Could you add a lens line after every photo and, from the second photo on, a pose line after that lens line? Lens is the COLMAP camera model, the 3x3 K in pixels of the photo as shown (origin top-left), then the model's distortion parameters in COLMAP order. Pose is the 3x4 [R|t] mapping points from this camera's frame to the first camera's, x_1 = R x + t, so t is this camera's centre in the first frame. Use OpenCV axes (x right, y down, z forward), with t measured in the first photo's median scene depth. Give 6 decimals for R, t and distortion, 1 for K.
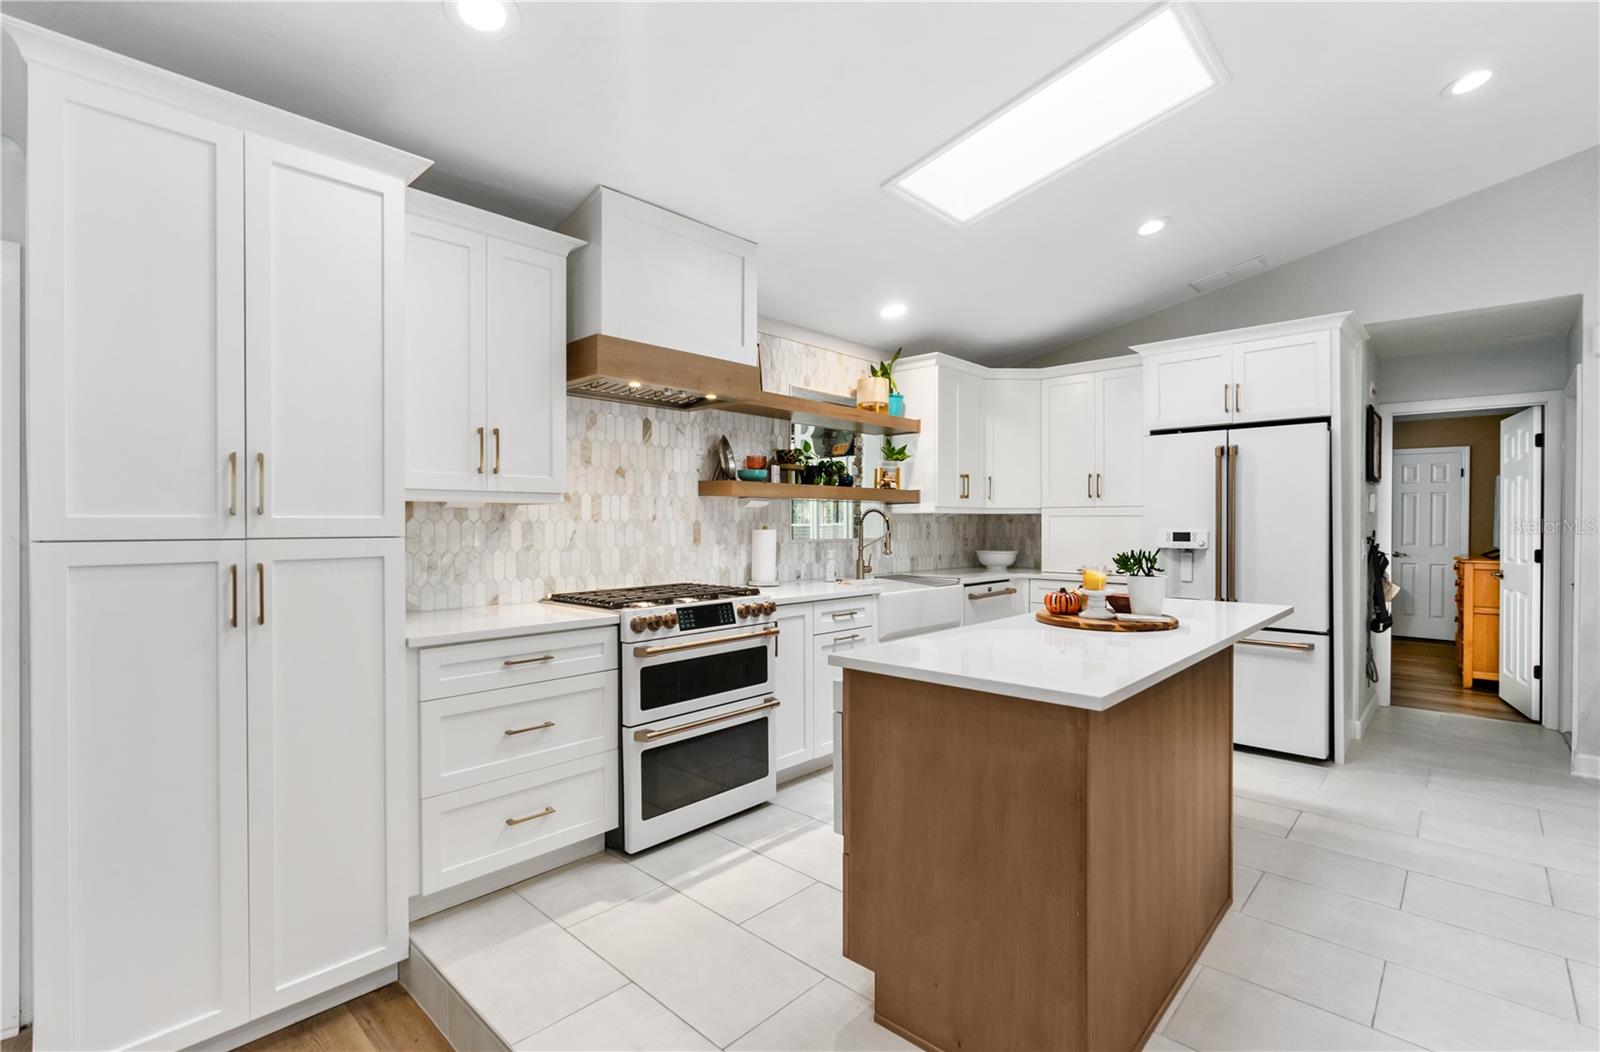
lens RADIAL K [[734.9, 0, 805.9], [0, 734.9, 525.7], [0, 0, 1]] dist [-0.011396, -0.001195]
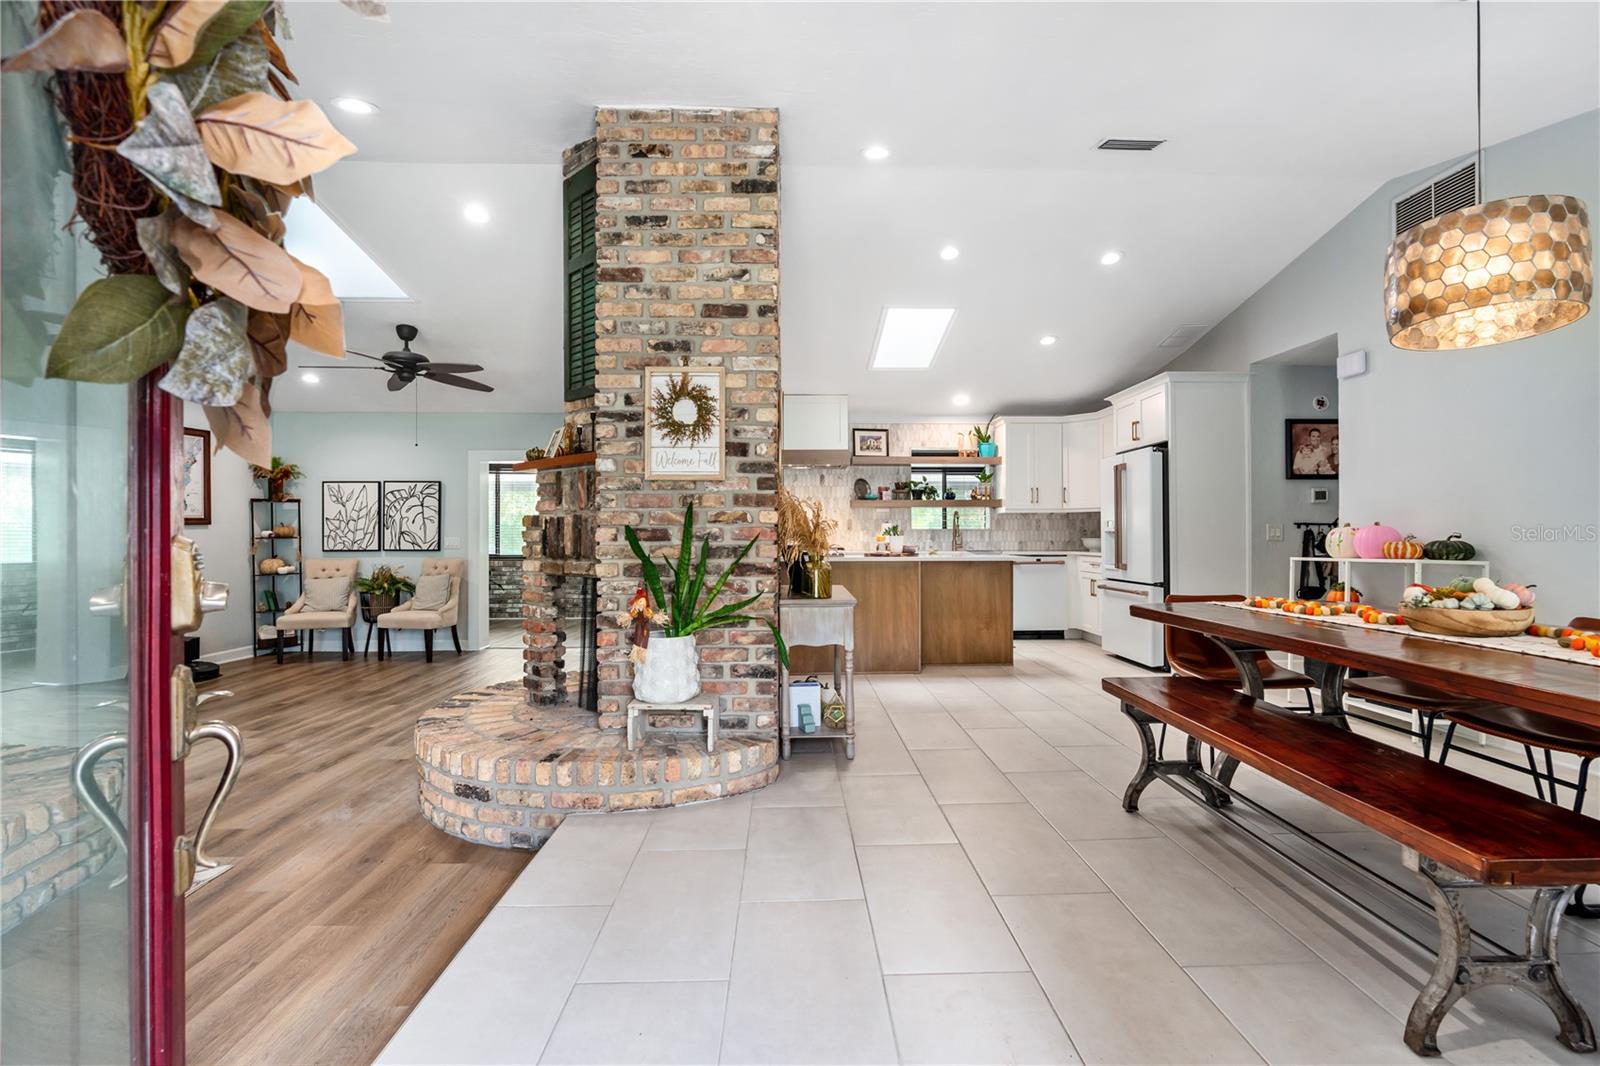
lens RADIAL K [[739.8, 0, 811.8], [0, 739.8, 534.2], [0, 0, 1]] dist [-0.008768, 0.004112]
pose [[0.705575, -0.011276, -0.708545, 1.388704], [0.001195, 0.999891, -0.014722, 0.073037], [0.708634, 0.009541, 0.705512, -0.644627]]
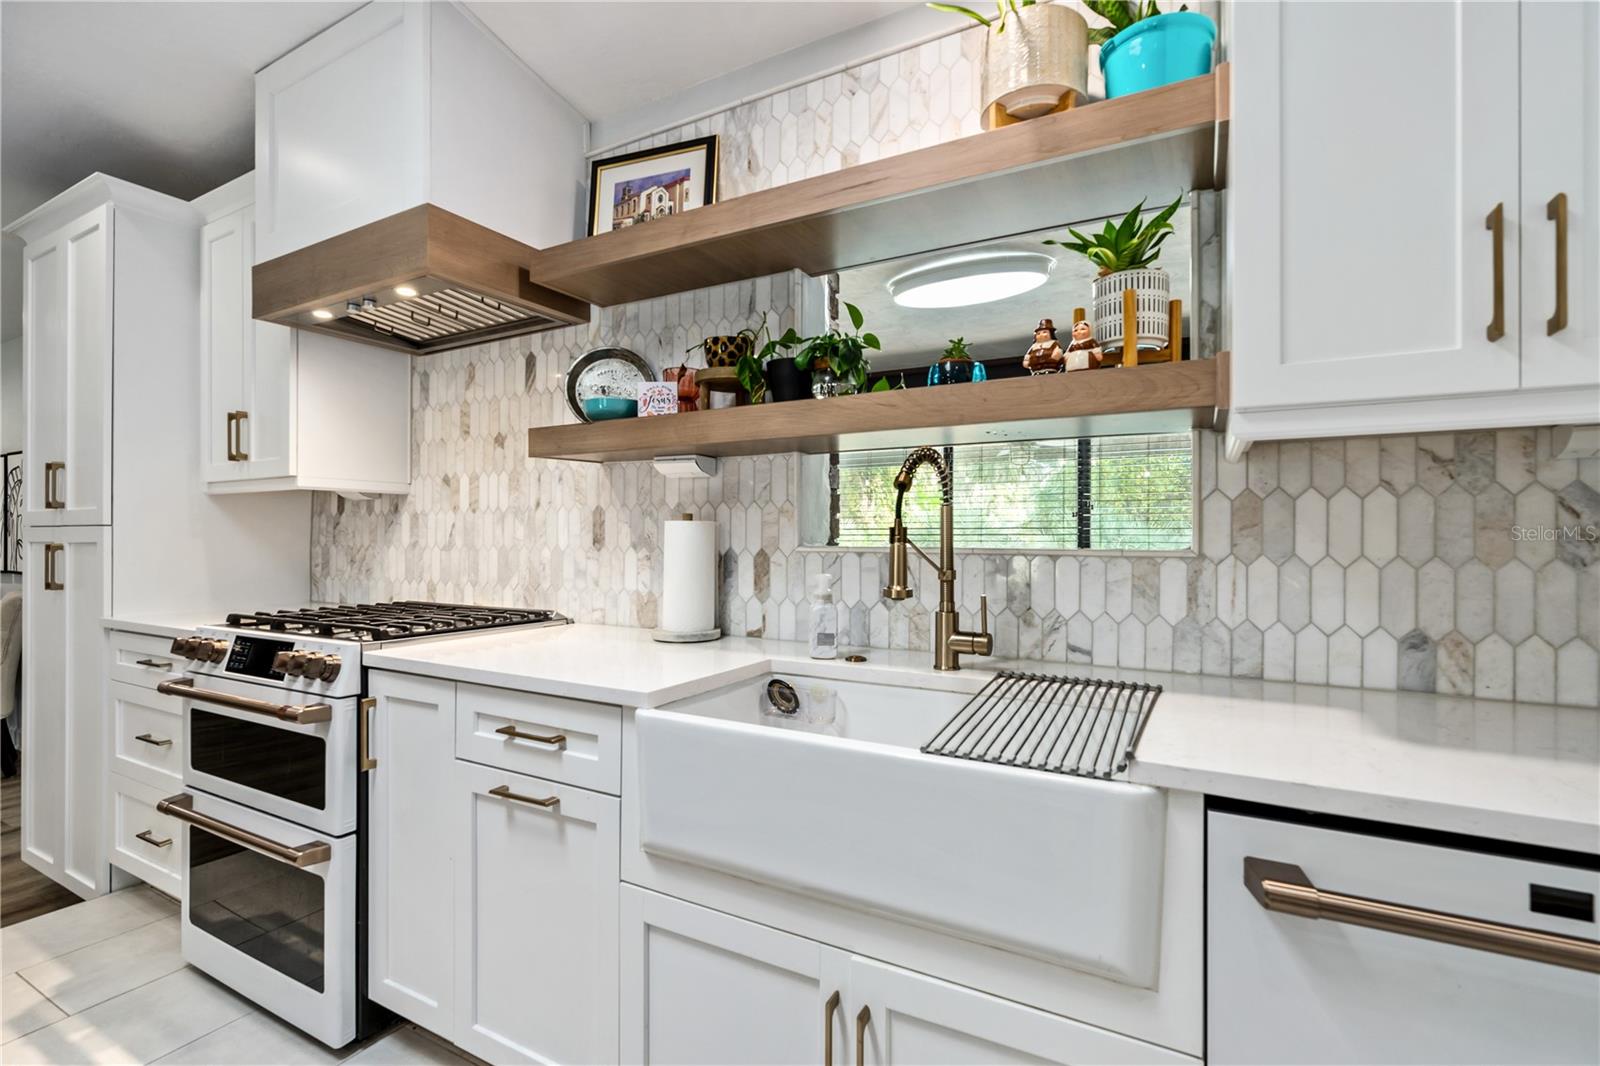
lens RADIAL K [[739.8, 0, 809.6], [0, 739.8, 521.2], [0, 0, 1]] dist [-0.008768, 0.004112]
pose [[0.232946, -0.015783, -0.972362, 0.481840], [-0.001975, 0.999859, -0.016702, 0.014743], [0.972488, 0.005811, 0.232881, 1.088570]]
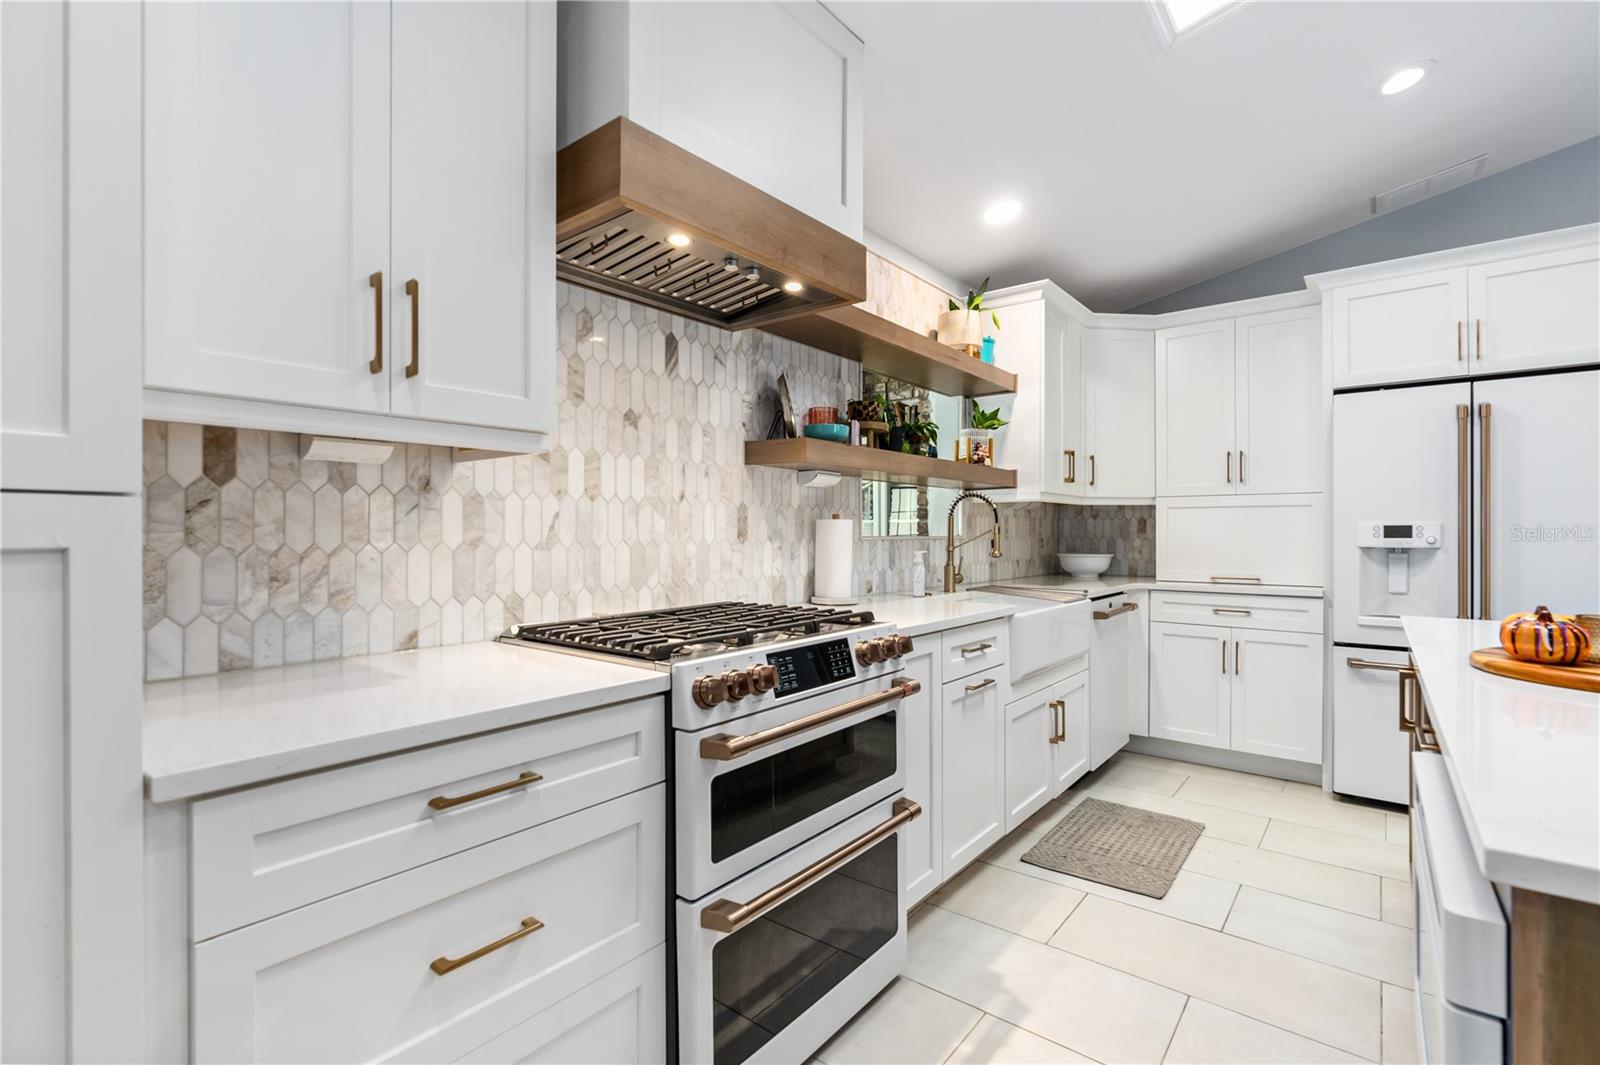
lens RADIAL K [[739.8, 0, 800.6], [0, 739.8, 530.2], [0, 0, 1]] dist [-0.008768, 0.004112]
pose [[0.997246, 0.000317, 0.074170, -0.154547], [0.000133, 0.999982, -0.006065, 0.021392], [-0.074171, 0.006059, 0.997227, 0.377426]]
